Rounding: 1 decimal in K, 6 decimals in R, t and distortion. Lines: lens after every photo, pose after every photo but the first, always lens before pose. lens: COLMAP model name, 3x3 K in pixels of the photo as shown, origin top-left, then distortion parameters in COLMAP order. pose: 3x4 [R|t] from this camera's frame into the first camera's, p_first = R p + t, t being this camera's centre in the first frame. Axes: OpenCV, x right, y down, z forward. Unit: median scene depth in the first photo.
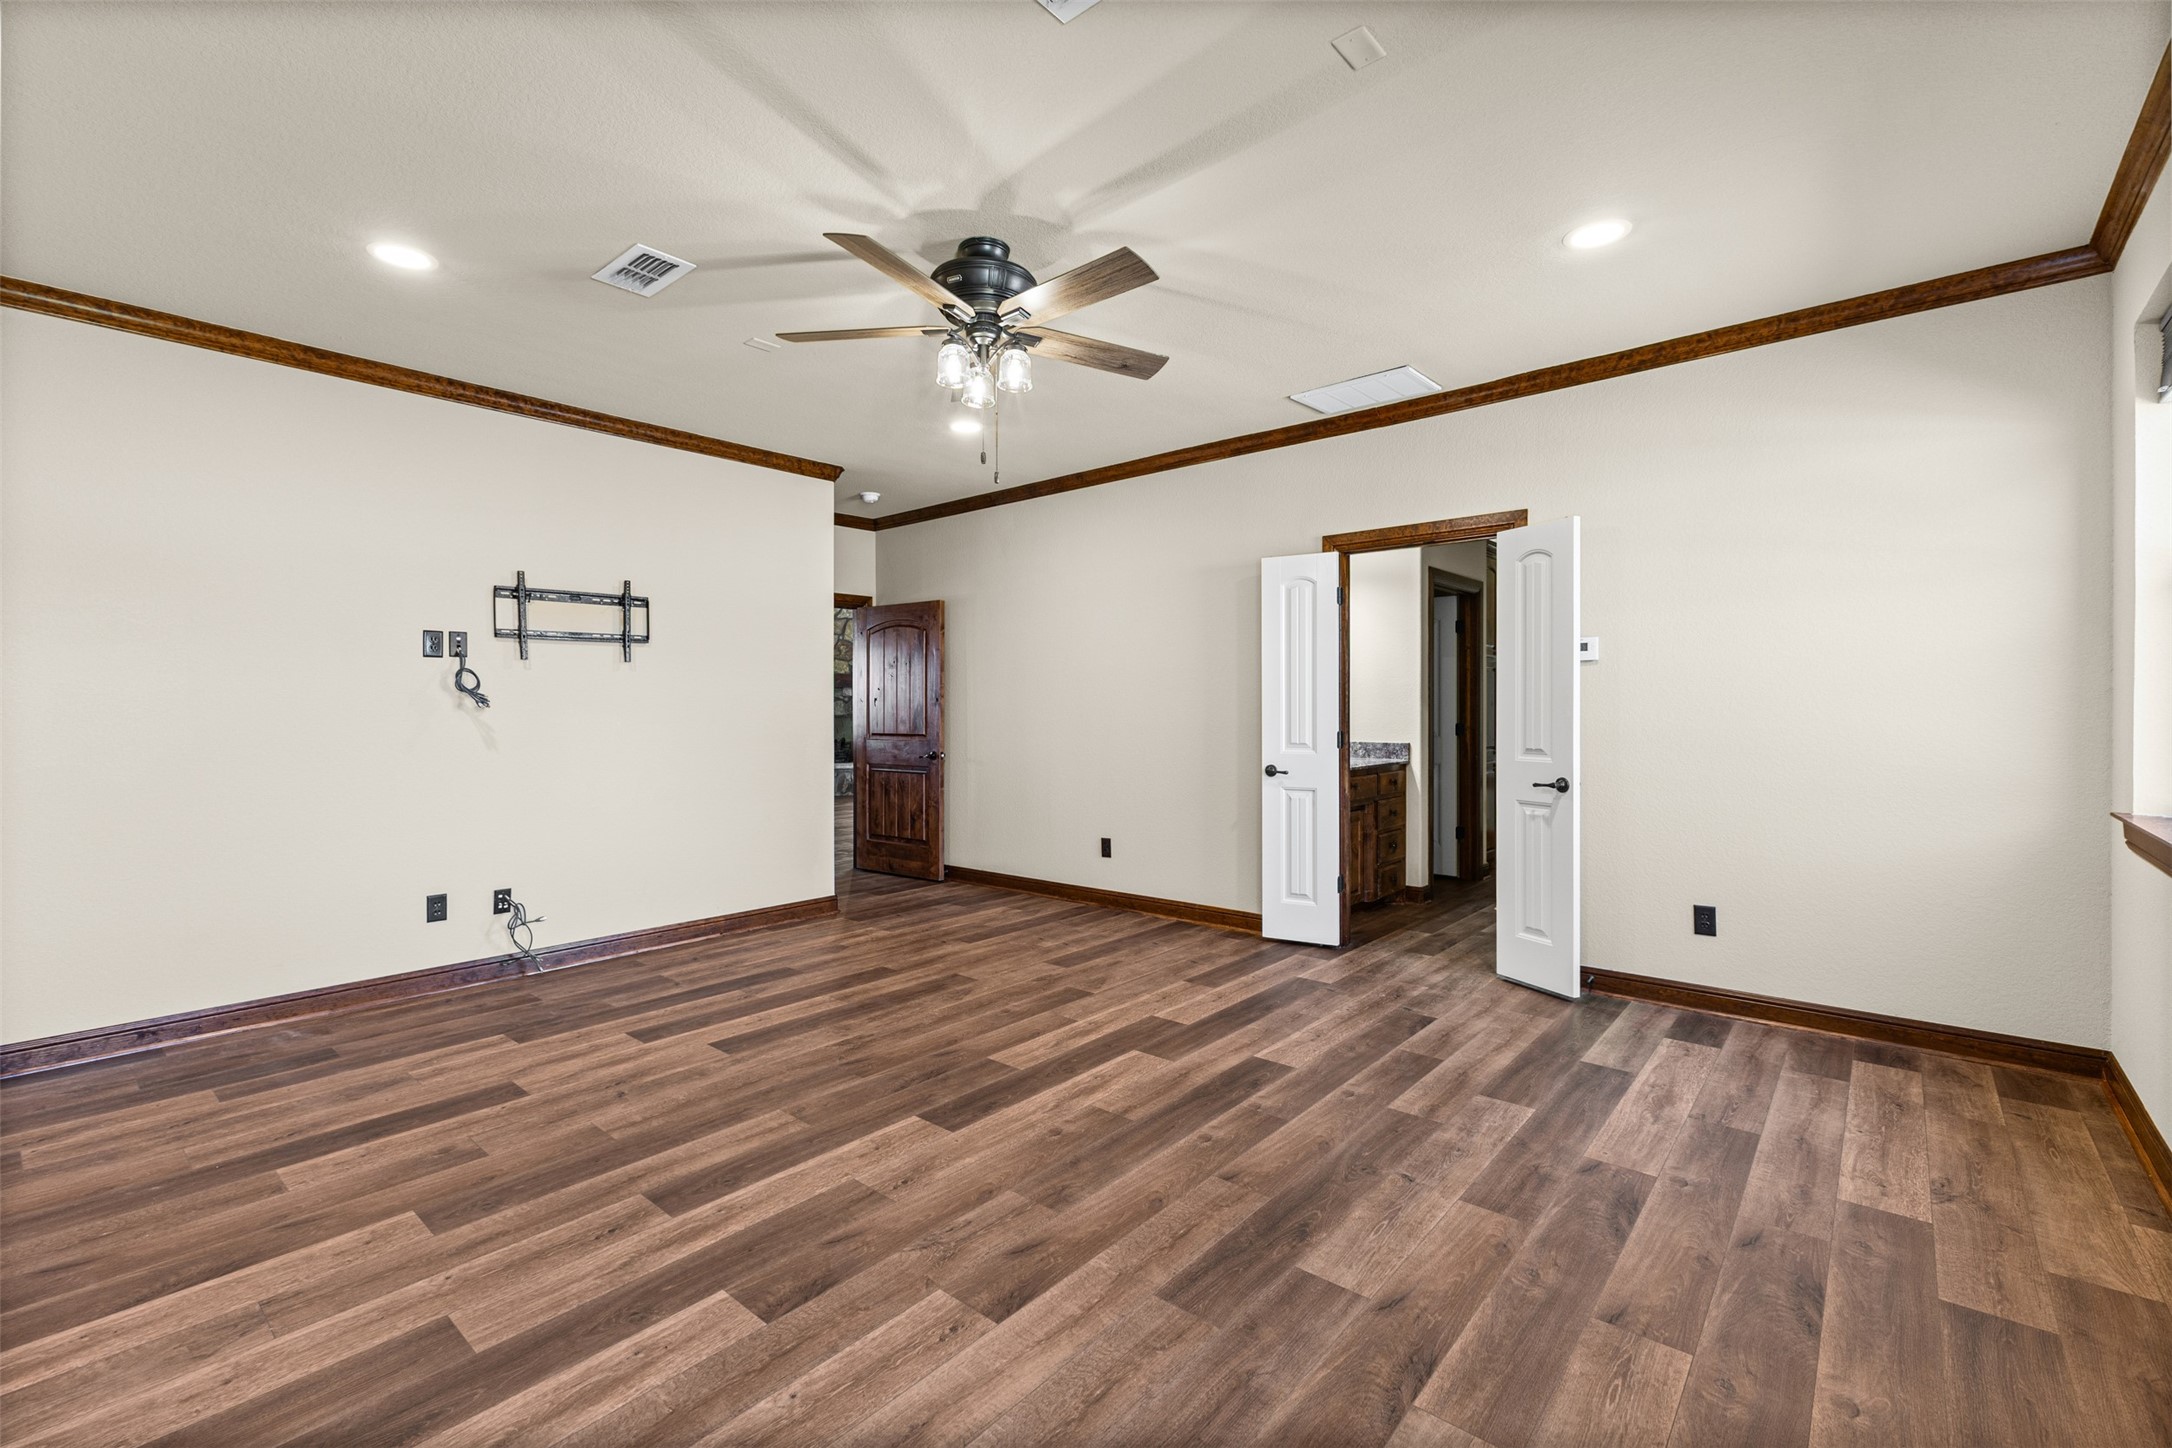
lens RADIAL K [[942.1, 0, 1087.3], [0, 942.1, 709.7], [0, 0, 1]] dist [0.018046, -0.006949]
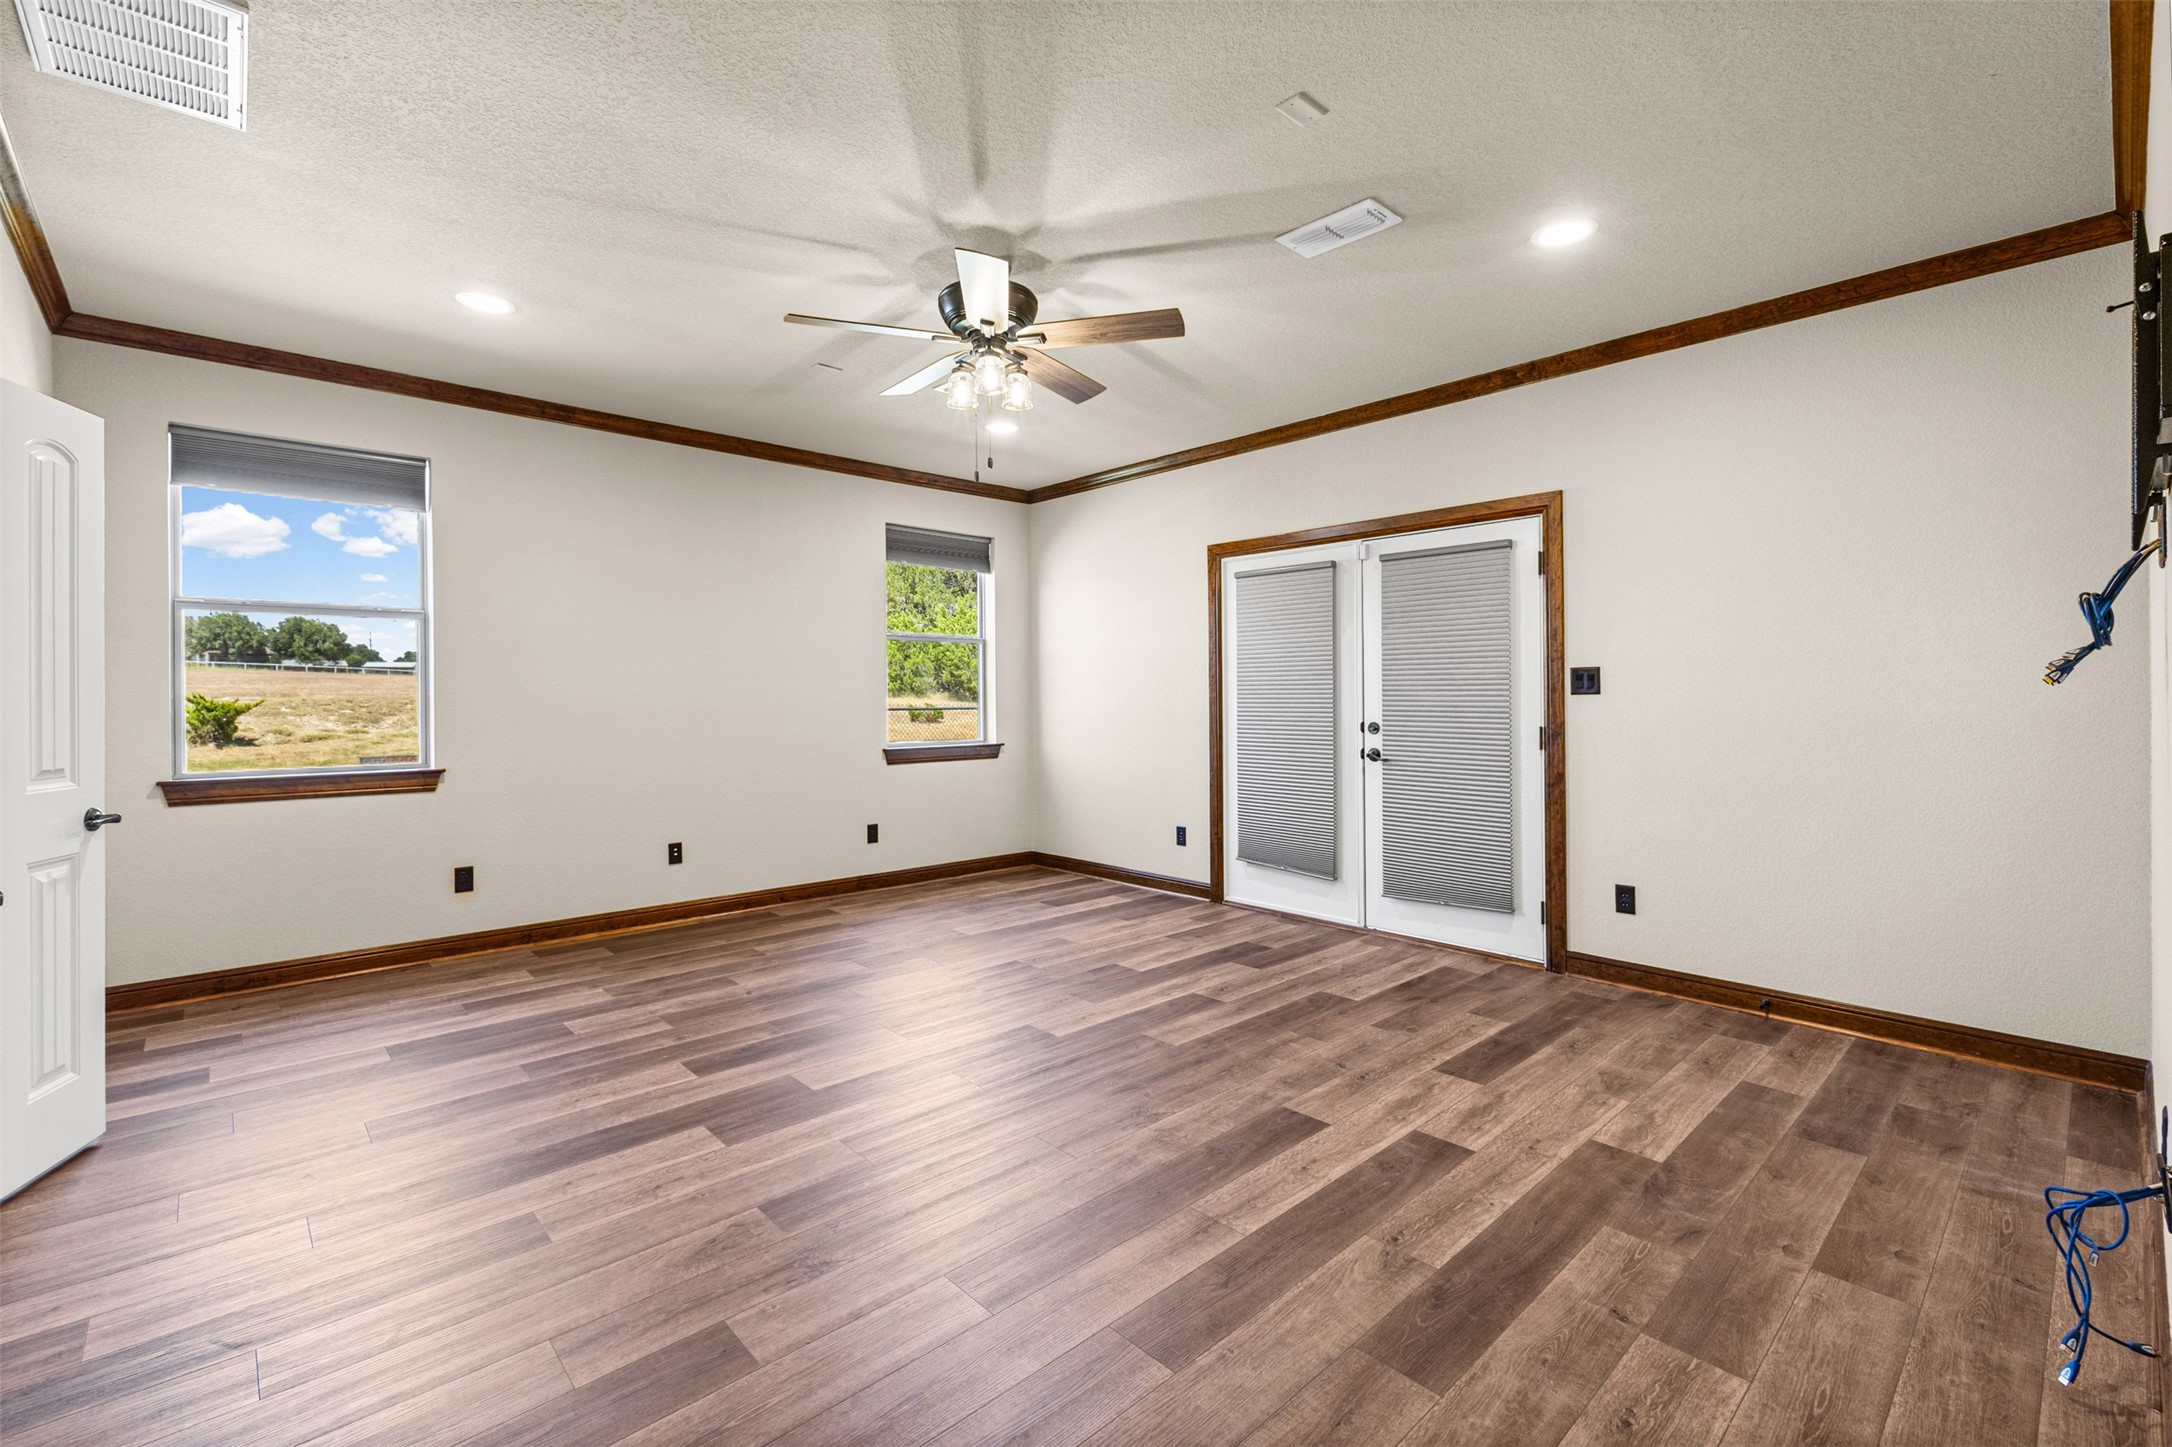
lens RADIAL K [[942.1, 0, 1087.3], [0, 942.1, 709.2], [0, 0, 1]] dist [0.018046, -0.006949]
pose [[-0.993205, 0.007638, 0.116126, -0.336846], [0.009149, 0.999880, 0.012486, 0.001488], [-0.116016, 0.013464, -0.993156, 2.032990]]
